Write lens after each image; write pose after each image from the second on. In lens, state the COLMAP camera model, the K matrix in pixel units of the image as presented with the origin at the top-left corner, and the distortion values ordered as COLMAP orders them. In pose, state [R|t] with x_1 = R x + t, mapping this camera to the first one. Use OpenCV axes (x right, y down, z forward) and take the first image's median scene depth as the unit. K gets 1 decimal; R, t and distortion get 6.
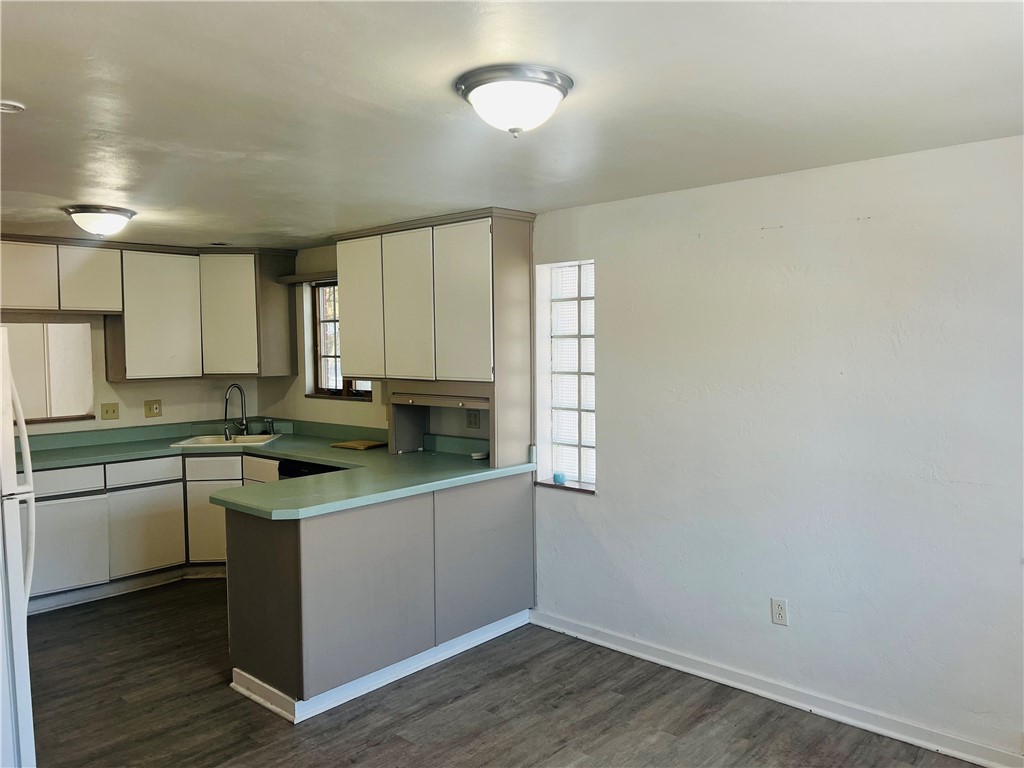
lens RADIAL K [[763.0, 0, 516.6], [0, 763.0, 387.6], [0, 0, 1]] dist [0.090525, -0.105644]
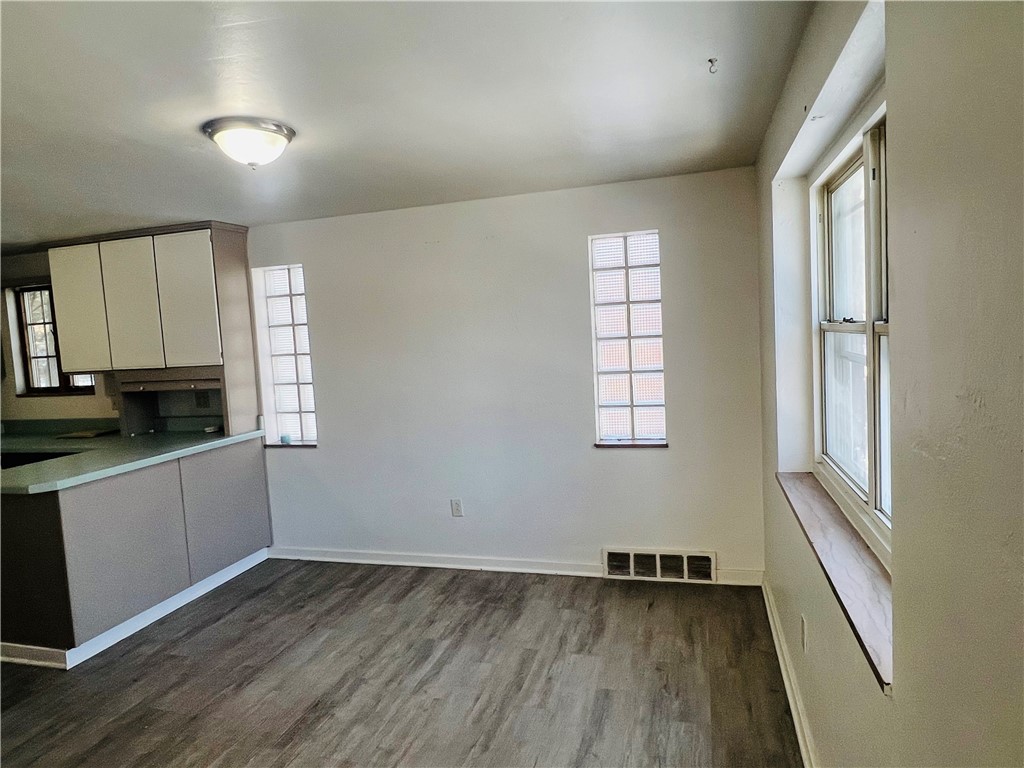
lens RADIAL K [[642.0, 0, 506.9], [0, 642.0, 383.8], [0, 0, 1]] dist [-0.002445, -0.000173]
pose [[0.903664, -0.075111, 0.421605, -0.052875], [0.070992, 0.997151, 0.025483, 0.027275], [-0.422318, 0.006902, 0.906422, -0.106040]]
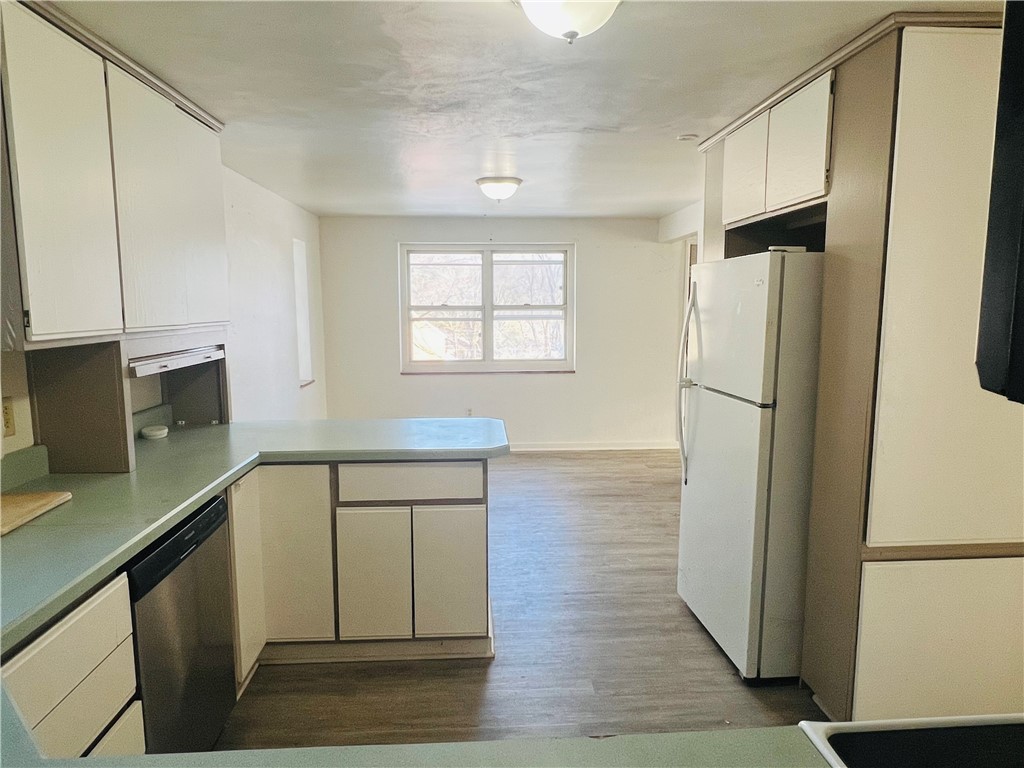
lens RADIAL K [[628.0, 0, 500.6], [0, 628.0, 385.4], [0, 0, 1]] dist [-0.000889, 0.000097]
pose [[-0.706087, -0.074109, 0.704237, -0.744968], [0.049665, 0.986877, 0.153648, -0.033851], [-0.706381, 0.143465, -0.693140, 1.250736]]
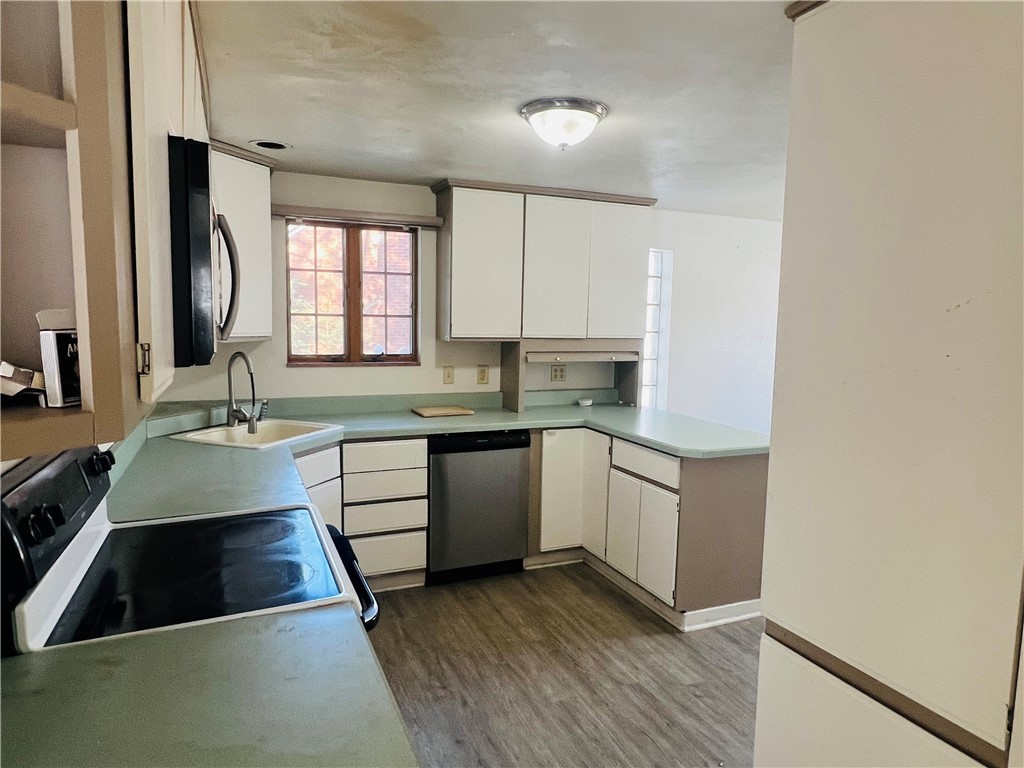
lens RADIAL K [[646.4, 0, 512.0], [0, 646.4, 384.0], [0, 0, 1]] dist [0.000489, 0.000002]
pose [[0.427296, -0.073328, 0.901133, -1.049825], [0.028093, 0.997301, 0.067833, -0.010399], [-0.903675, -0.003669, 0.428202, 0.720600]]
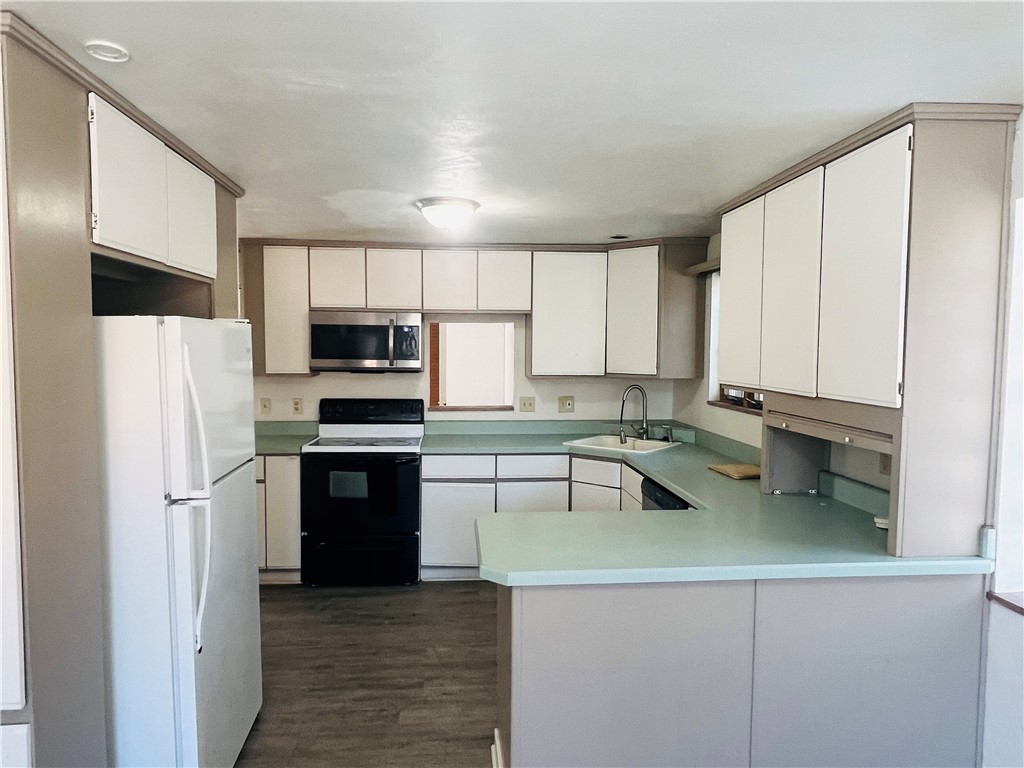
lens RADIAL K [[642.0, 0, 506.9], [0, 642.0, 383.8], [0, 0, 1]] dist [-0.002445, -0.000173]
pose [[0.725500, 0.053692, -0.686124, 0.083345], [-0.052293, 0.998371, 0.022832, -0.021245], [0.686232, 0.019315, 0.727126, 0.429286]]
